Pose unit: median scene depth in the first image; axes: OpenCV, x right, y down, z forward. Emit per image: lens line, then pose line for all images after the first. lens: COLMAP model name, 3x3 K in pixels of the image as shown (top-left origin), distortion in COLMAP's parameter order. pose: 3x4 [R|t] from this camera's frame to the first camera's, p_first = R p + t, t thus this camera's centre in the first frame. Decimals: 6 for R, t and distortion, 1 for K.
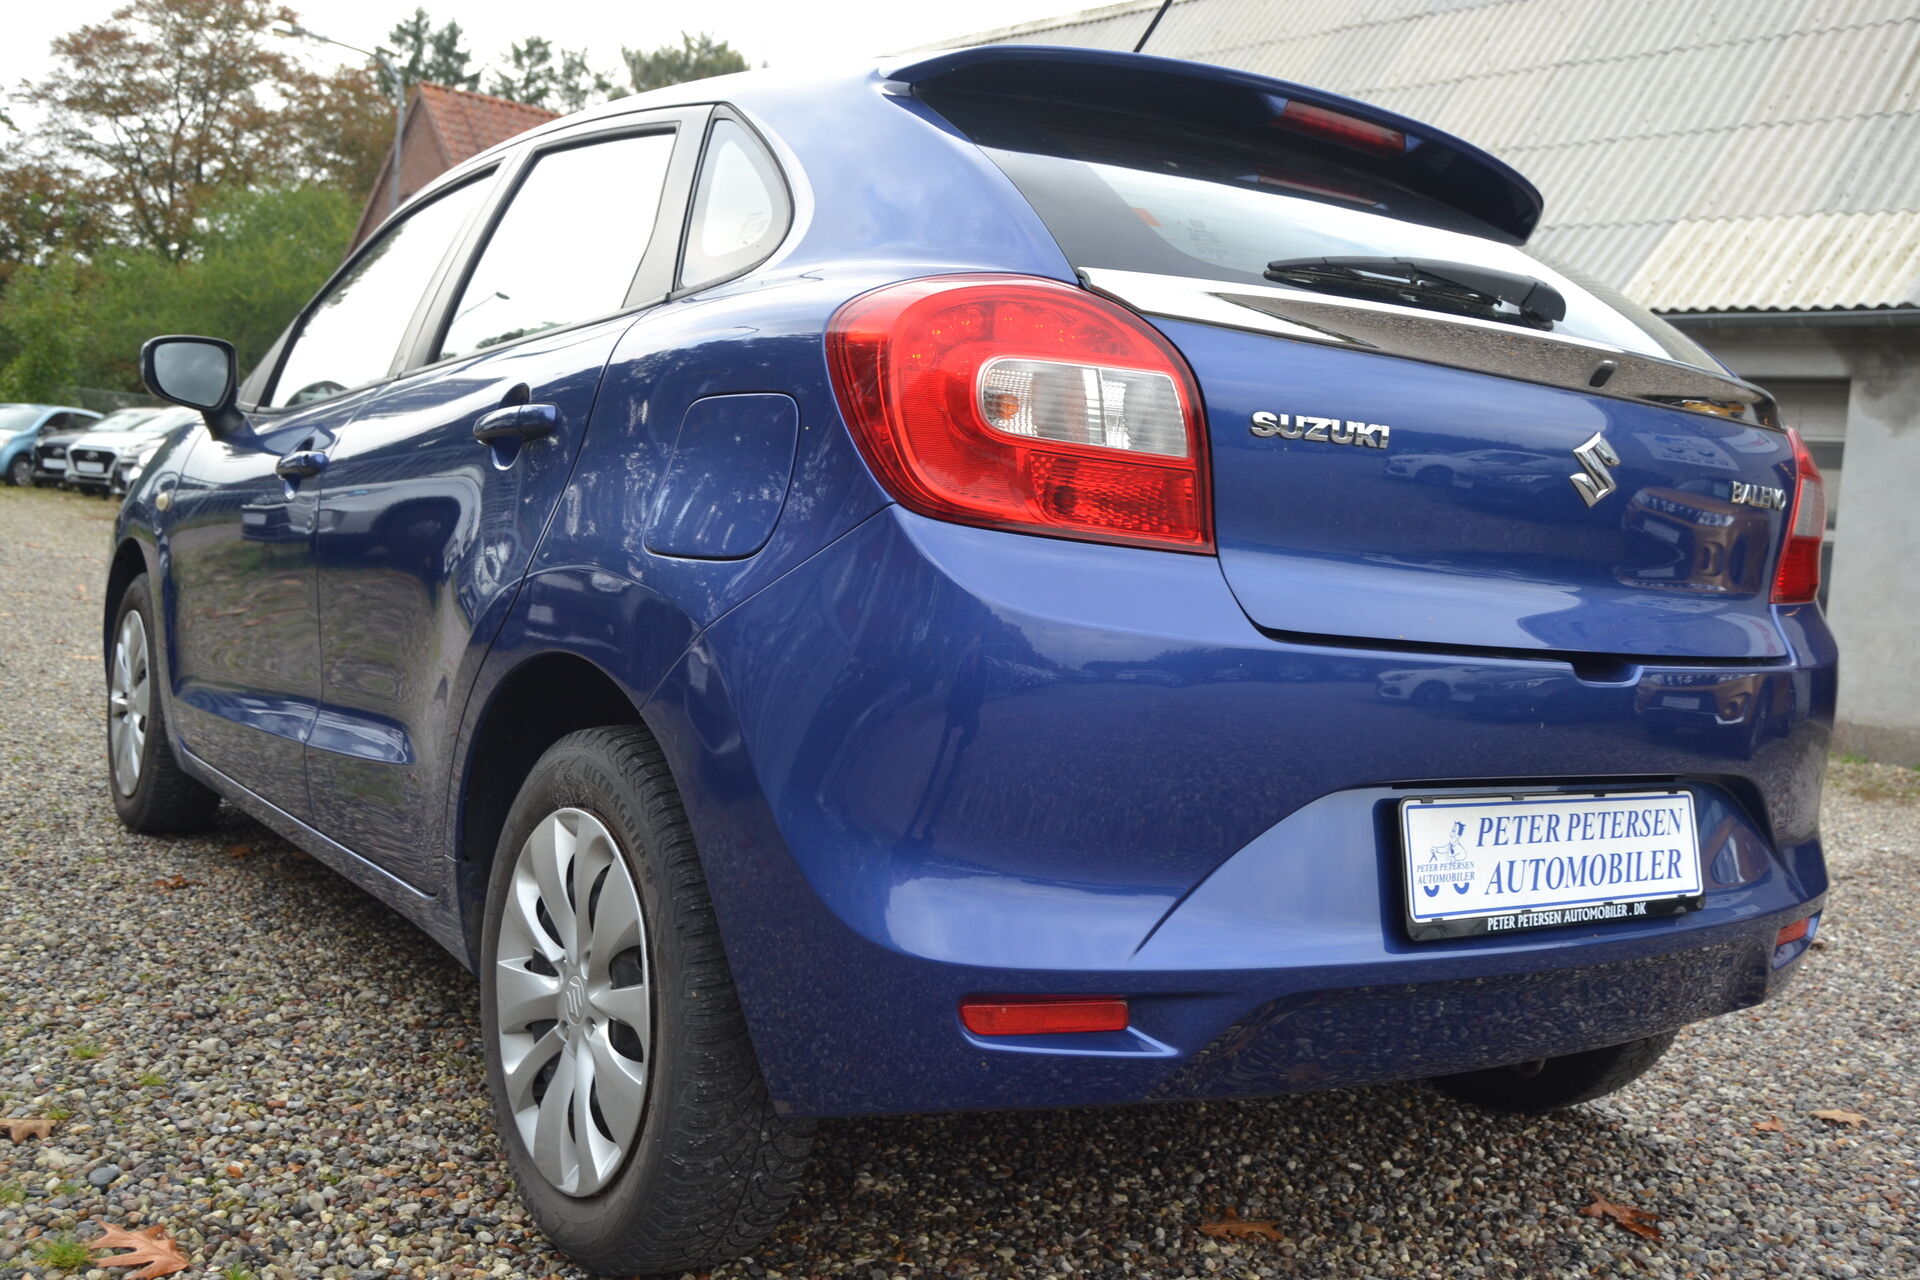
lens RADIAL K [[1840.6, 0, 961.4], [0, 1840.6, 613.8], [0, 0, 1]] dist [-0.079925, 0.001147]
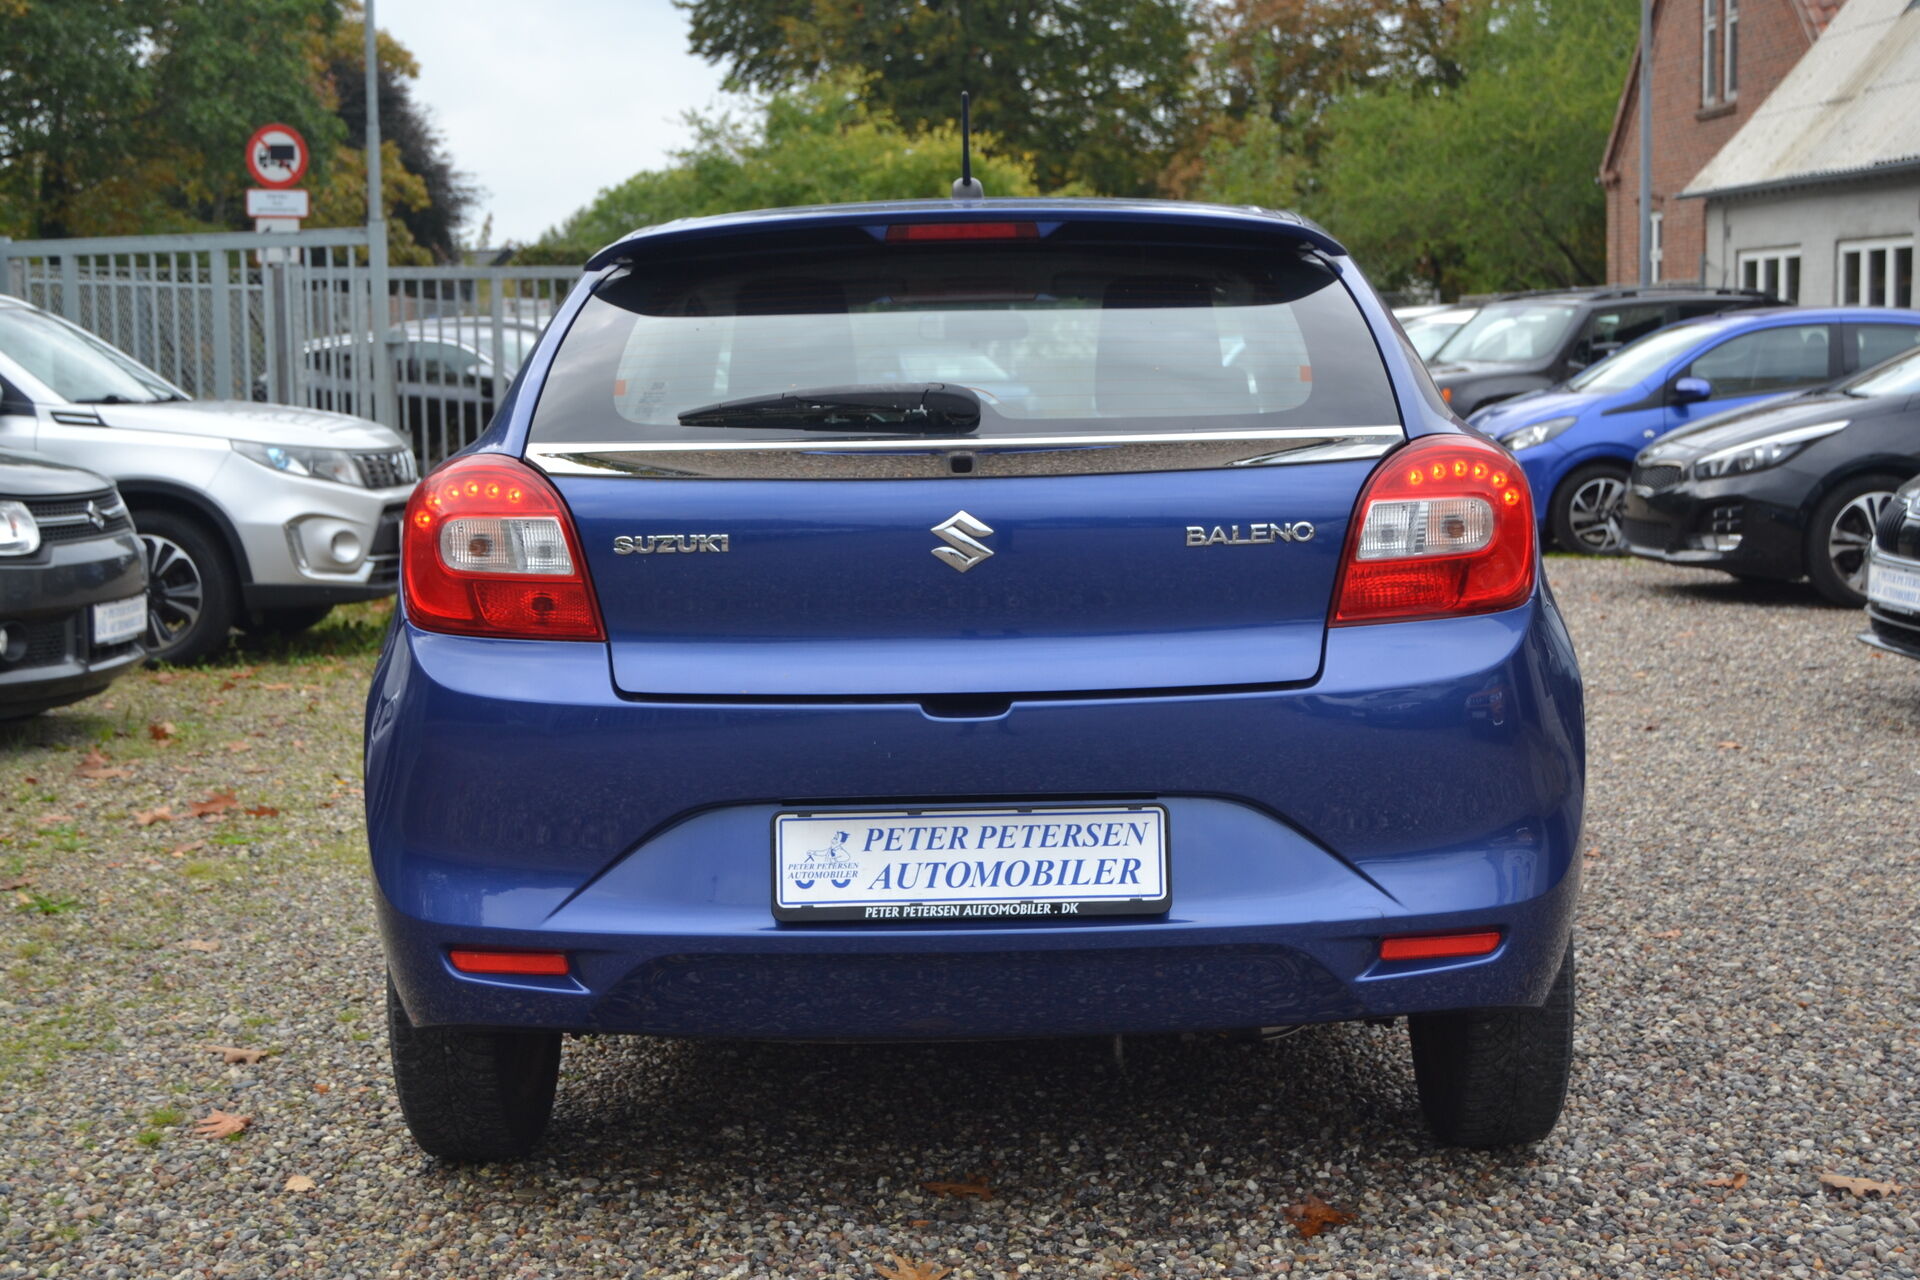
lens RADIAL K [[2851.1, 0, 960.0], [0, 2851.1, 640.0], [0, 0, 1]] dist [-0.010103, -0.069719]
pose [[0.806722, -0.044204, -0.589275, 1.433728], [0.060809, 0.998114, 0.008374, -0.029576], [0.587794, -0.042588, 0.807889, -0.522860]]
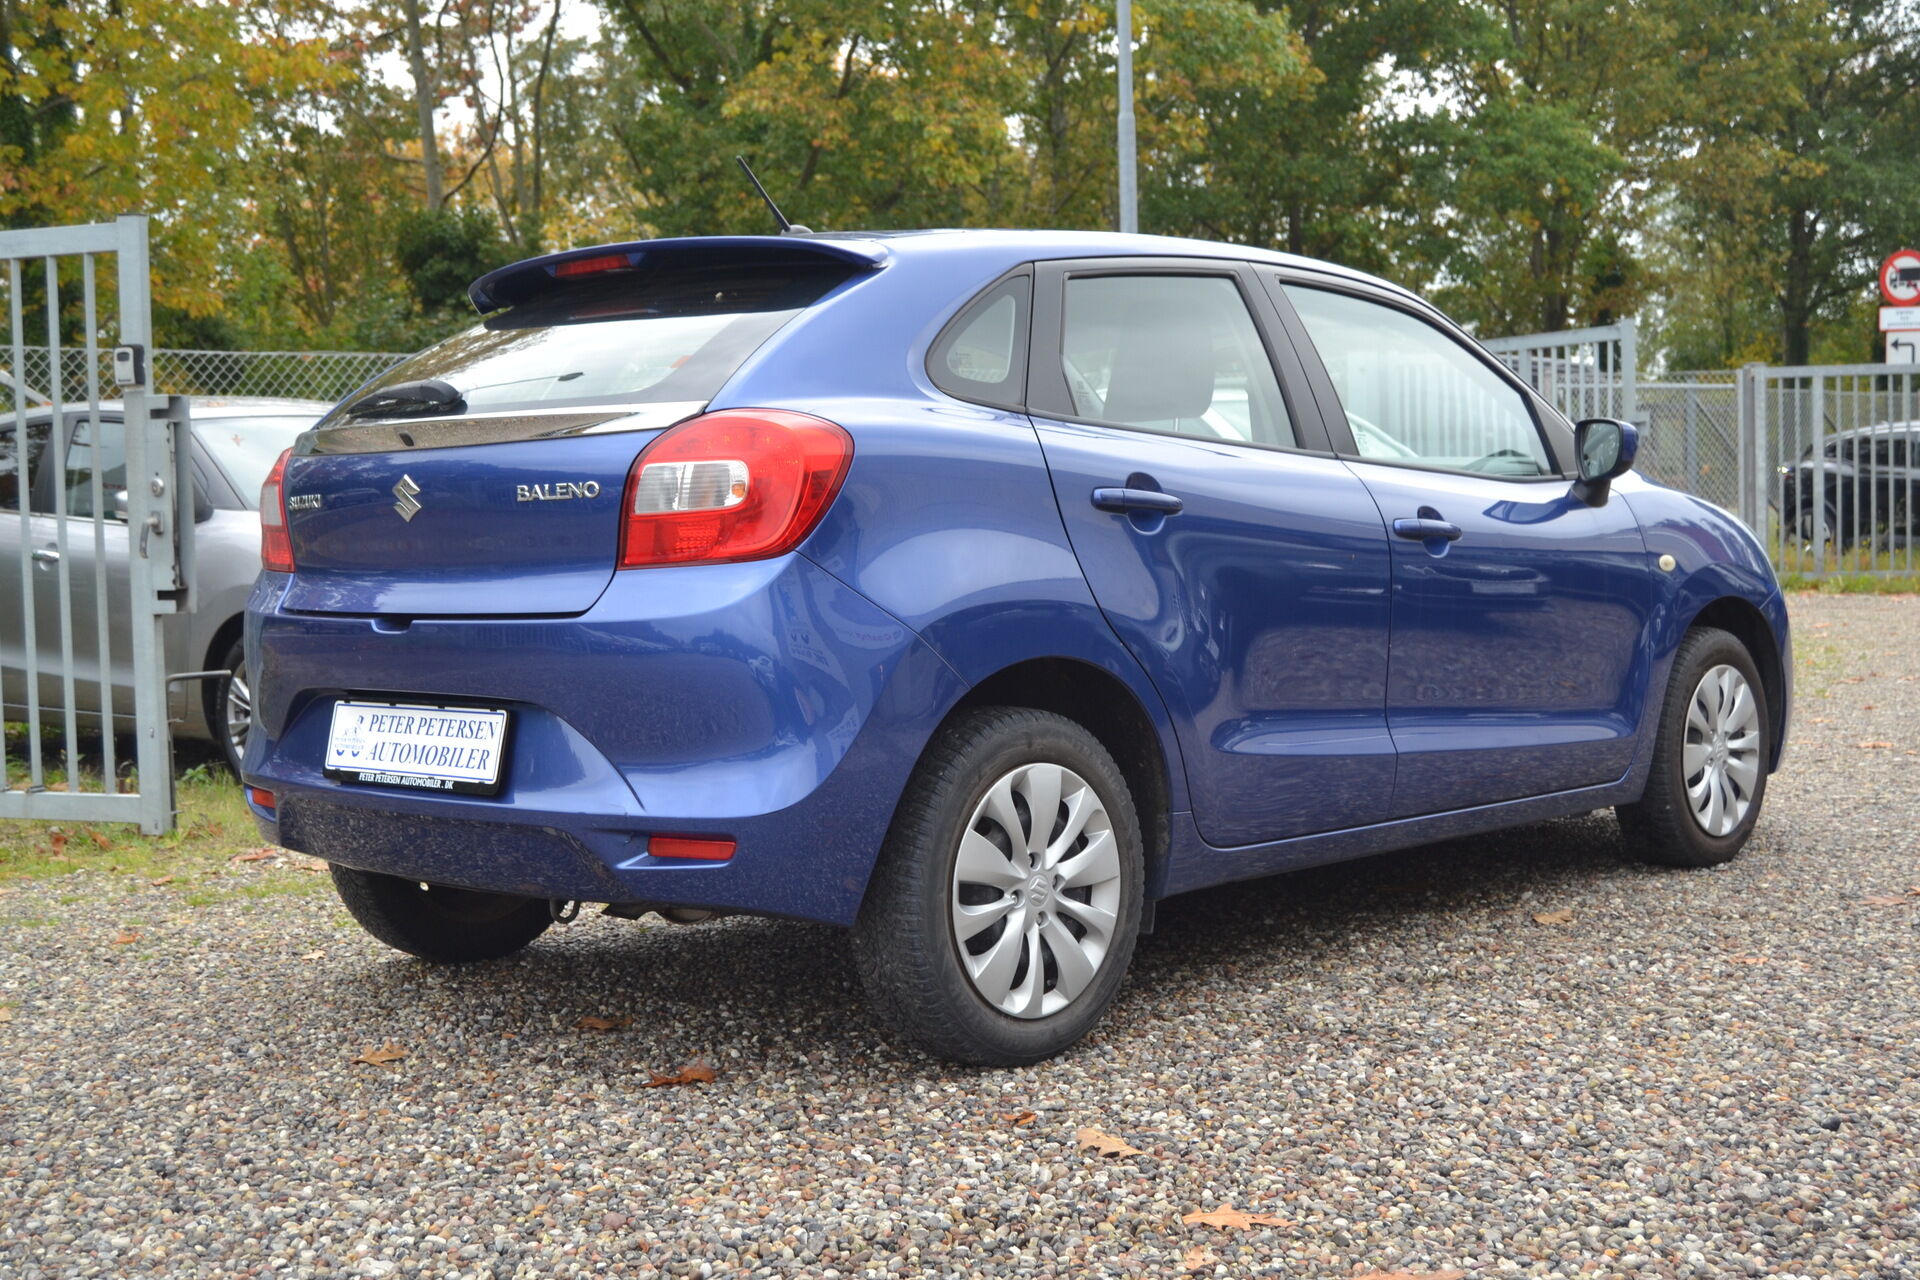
lens RADIAL K [[2246.5, 0, 960.0], [0, 2246.5, 640.0], [0, 0, 1]] dist [0.131001, 0.015869]
pose [[0.198552, -0.038593, -0.979330, 2.326304], [-0.002715, 0.999199, -0.039926, 0.119440], [0.980087, 0.010586, 0.198288, 1.065382]]
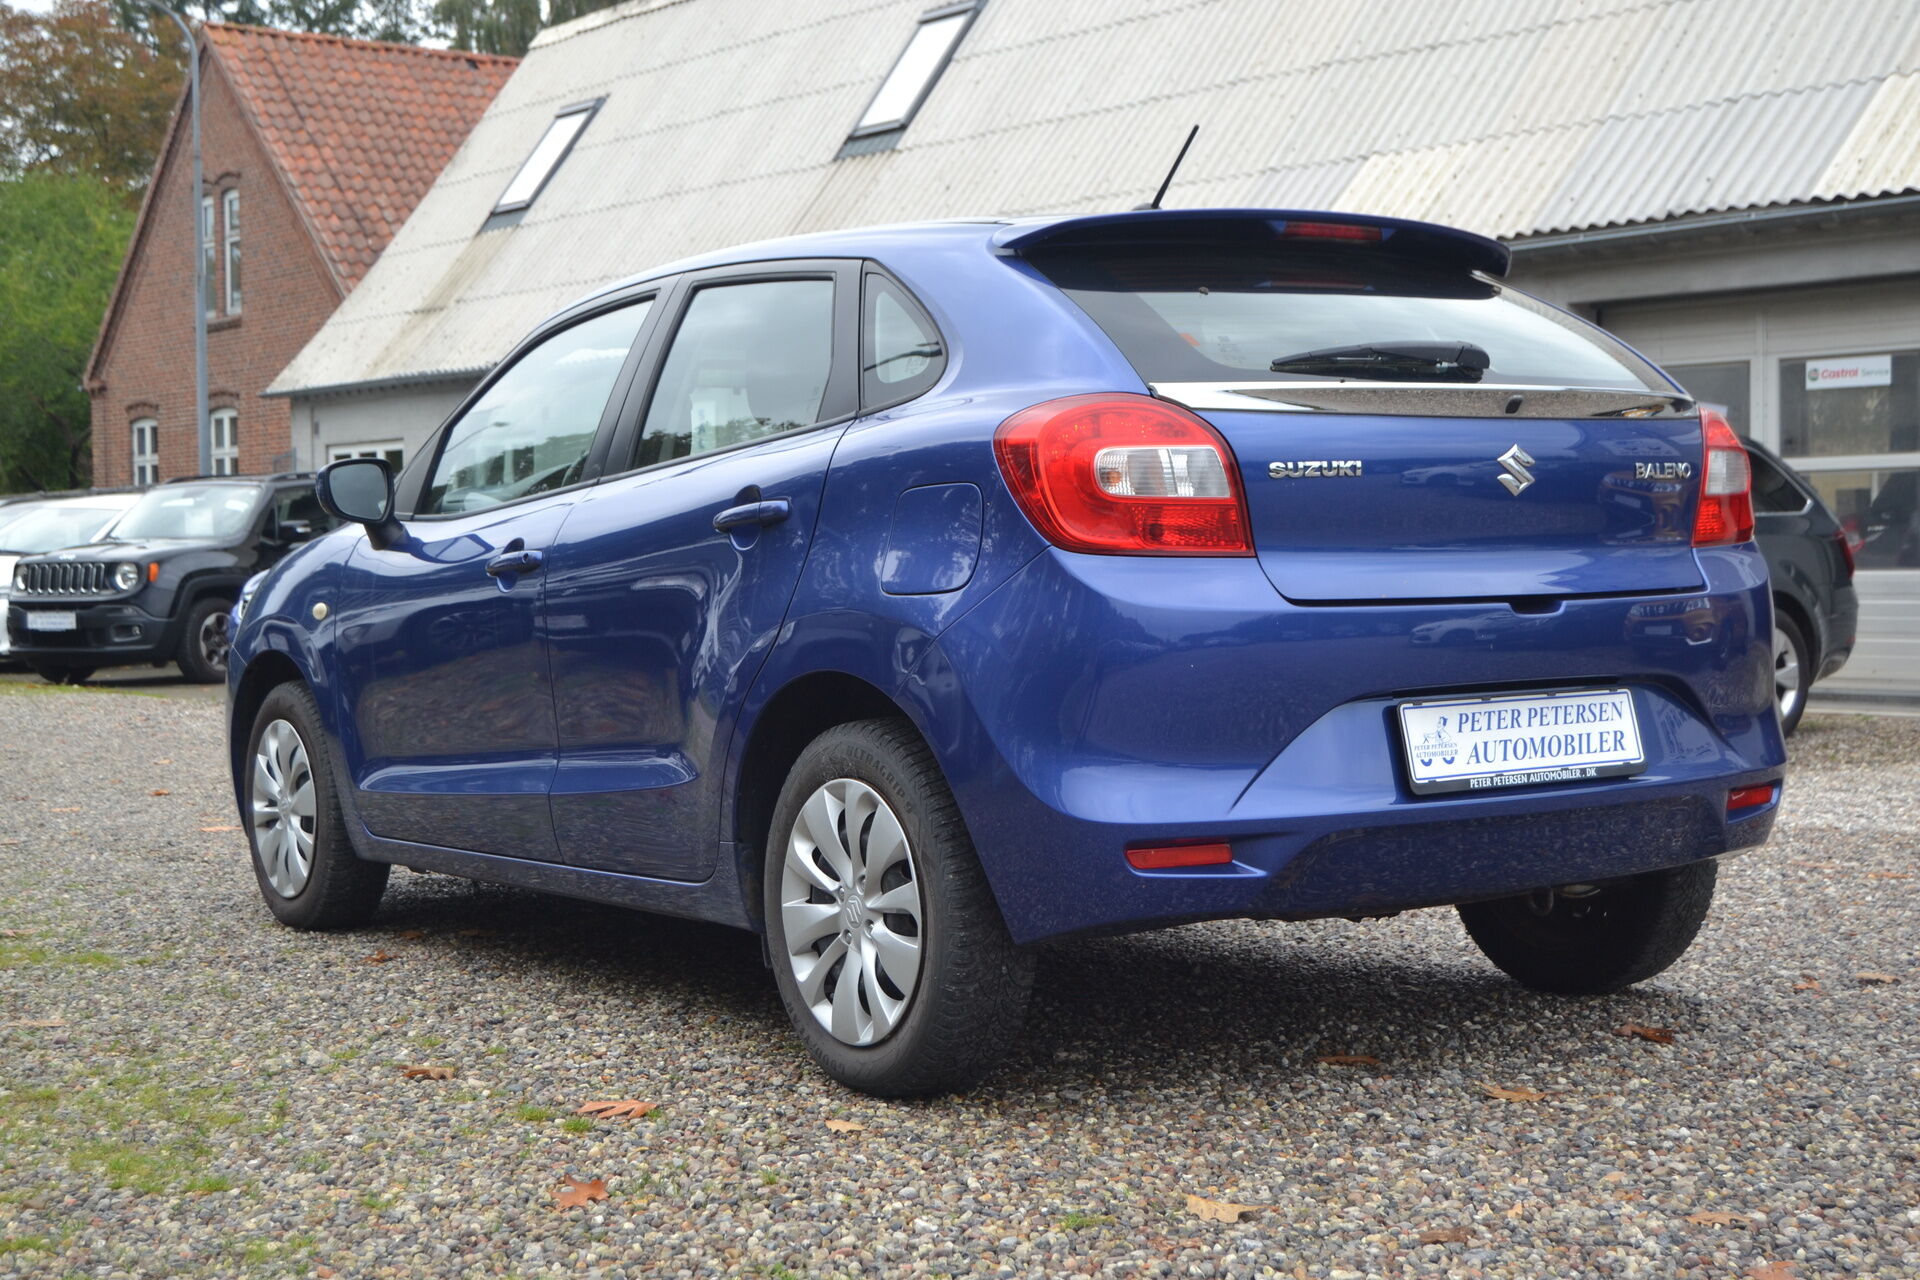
lens RADIAL K [[2745.9, 0, 960.0], [0, 2745.9, 640.0], [0, 0, 1]] dist [-0.041374, -0.079136]
pose [[0.994172, -0.105981, -0.019750, -0.064554], [0.105605, 0.994223, -0.019186, 0.049983], [0.021669, 0.016989, 0.999621, -1.175760]]
